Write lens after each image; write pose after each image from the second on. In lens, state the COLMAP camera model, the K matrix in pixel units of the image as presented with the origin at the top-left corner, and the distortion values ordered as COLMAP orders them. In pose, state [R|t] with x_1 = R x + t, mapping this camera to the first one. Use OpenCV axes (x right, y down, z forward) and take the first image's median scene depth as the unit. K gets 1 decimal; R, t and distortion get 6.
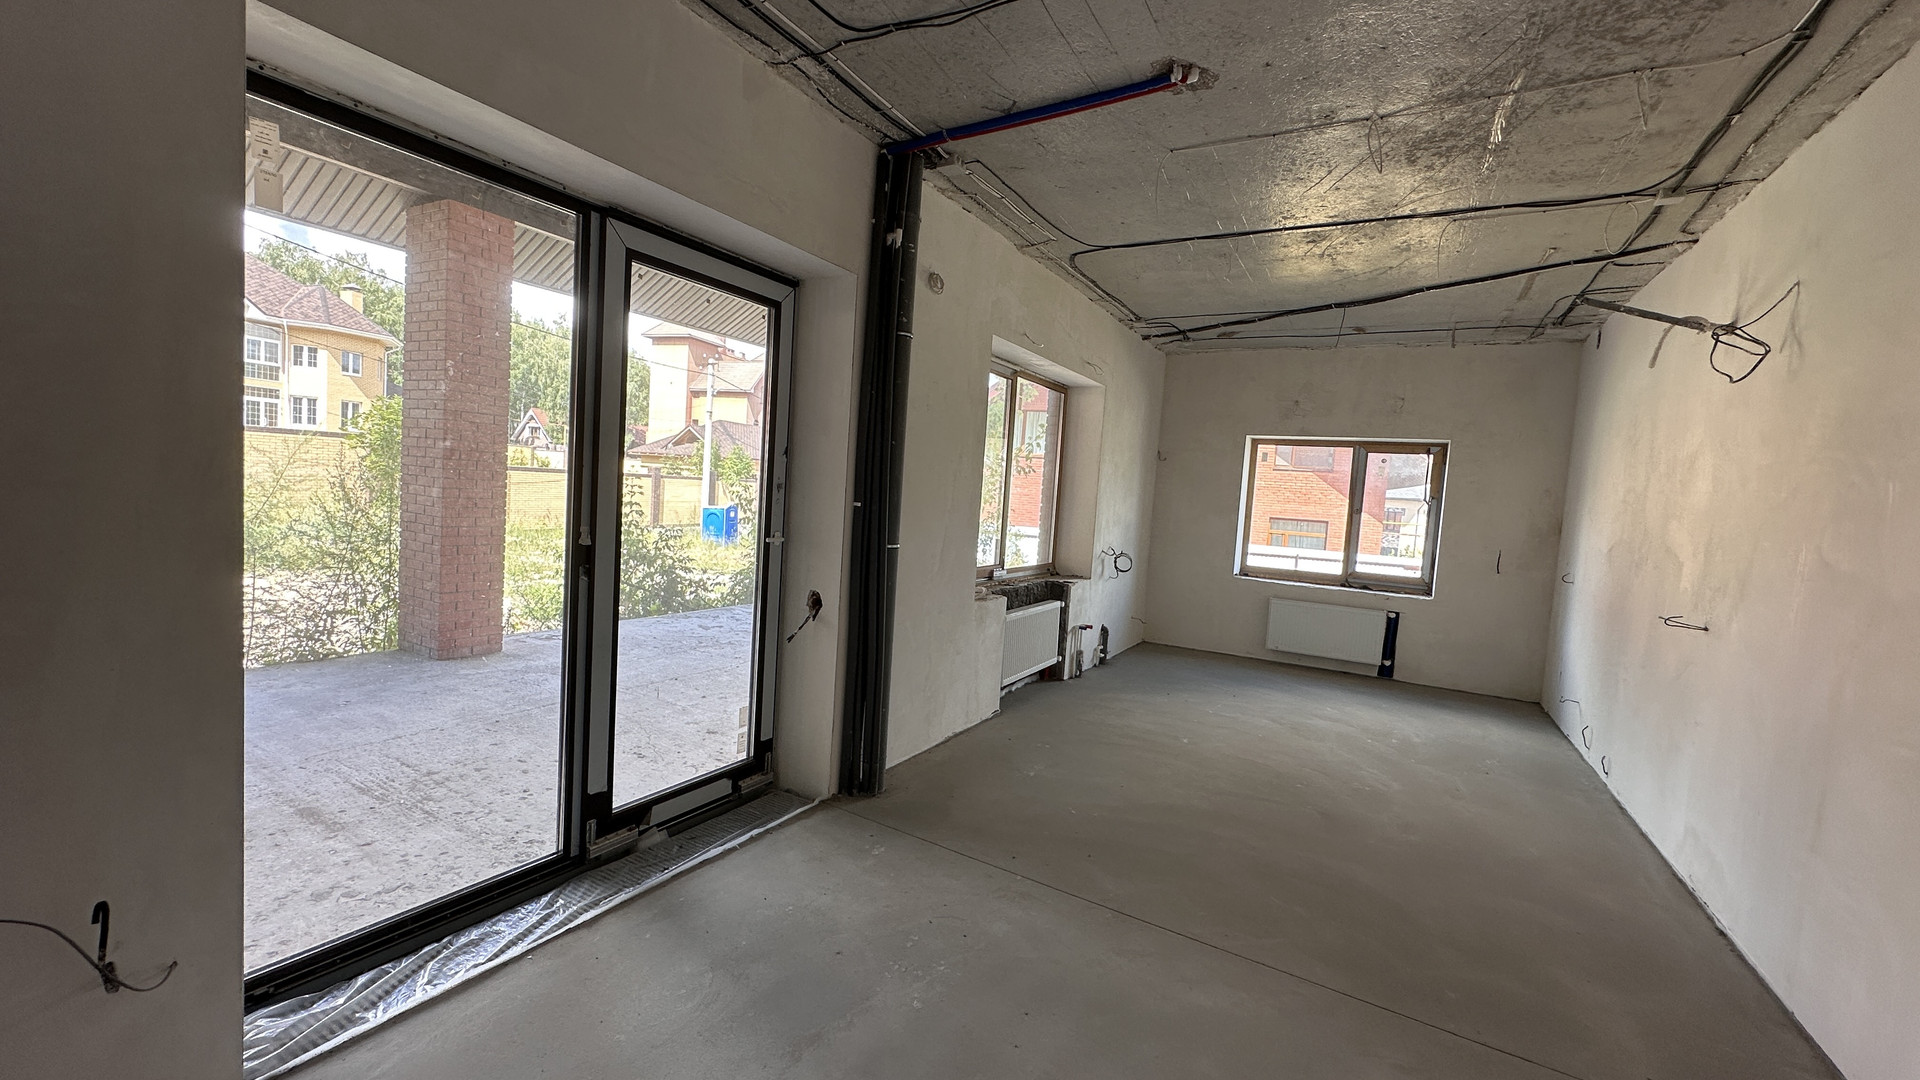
lens RADIAL K [[770.9, 0, 953.6], [0, 770.9, 544.2], [0, 0, 1]] dist [-0.000646, 0.000512]
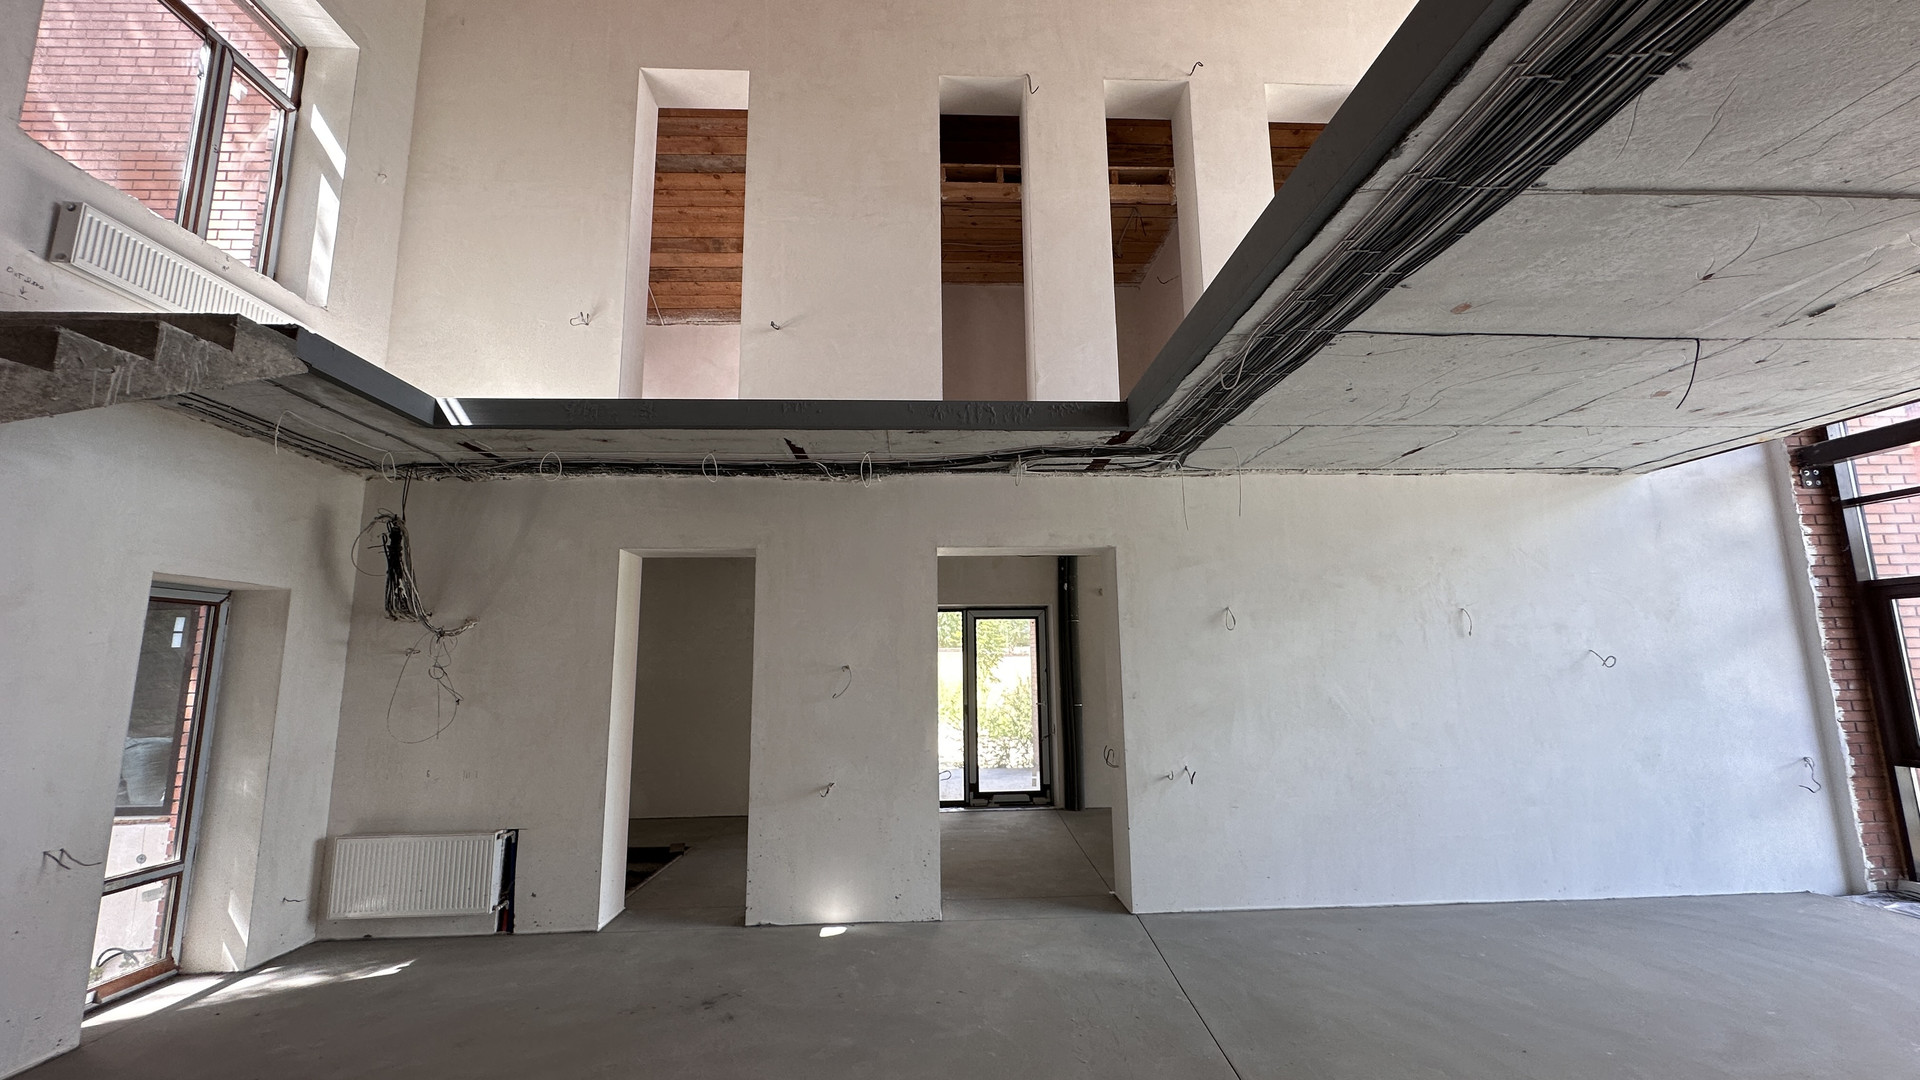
lens RADIAL K [[770.9, 0, 960.9], [0, 770.9, 543.1], [0, 0, 1]] dist [-0.000646, 0.000512]
pose [[0.527896, -0.206535, -0.823814, 1.338833], [-0.010065, 0.968392, -0.249231, 0.084952], [0.849250, 0.139860, 0.509131, -0.467094]]
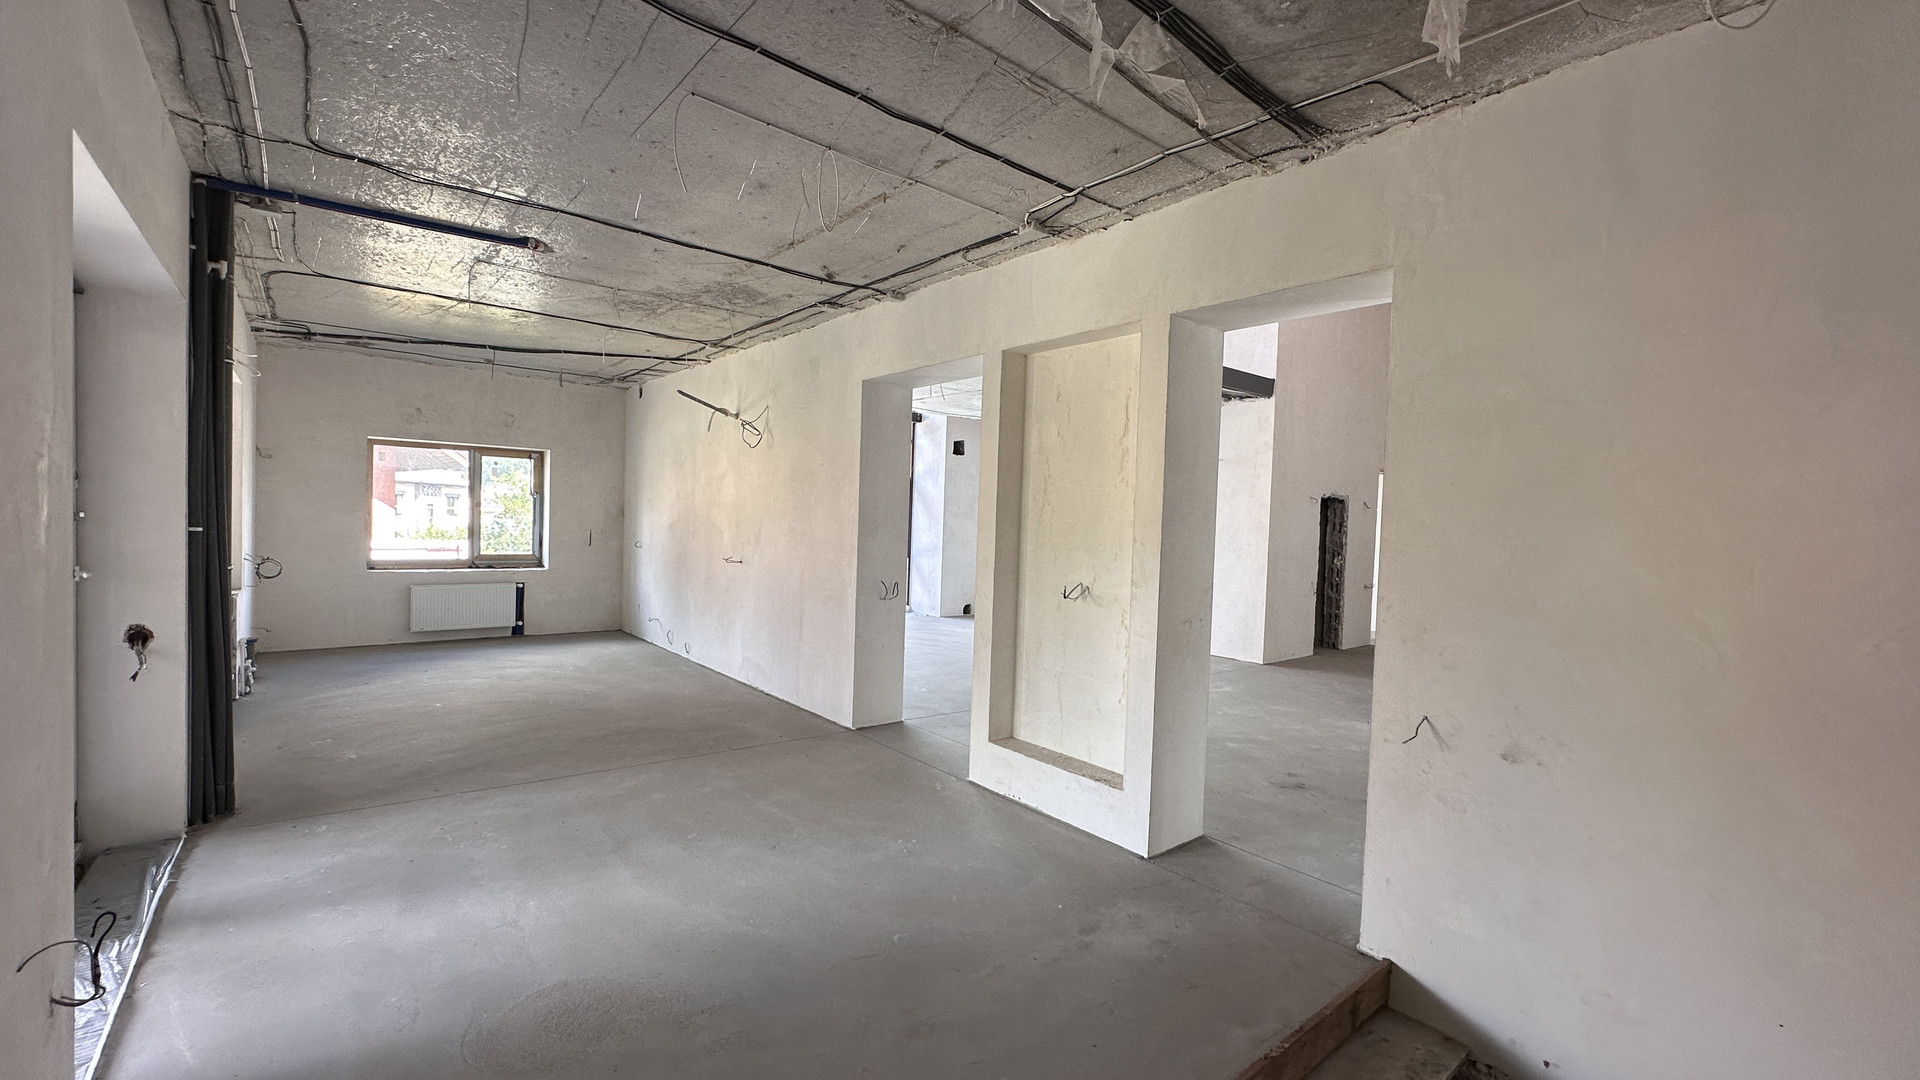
lens RADIAL K [[770.9, 0, 960.1], [0, 770.9, 543.1], [0, 0, 1]] dist [-0.000646, 0.000512]
pose [[0.355805, -0.083610, 0.930813, -0.470755], [0.057209, 0.996071, 0.067604, -0.029508], [-0.932808, 0.029197, 0.359190, -0.187644]]
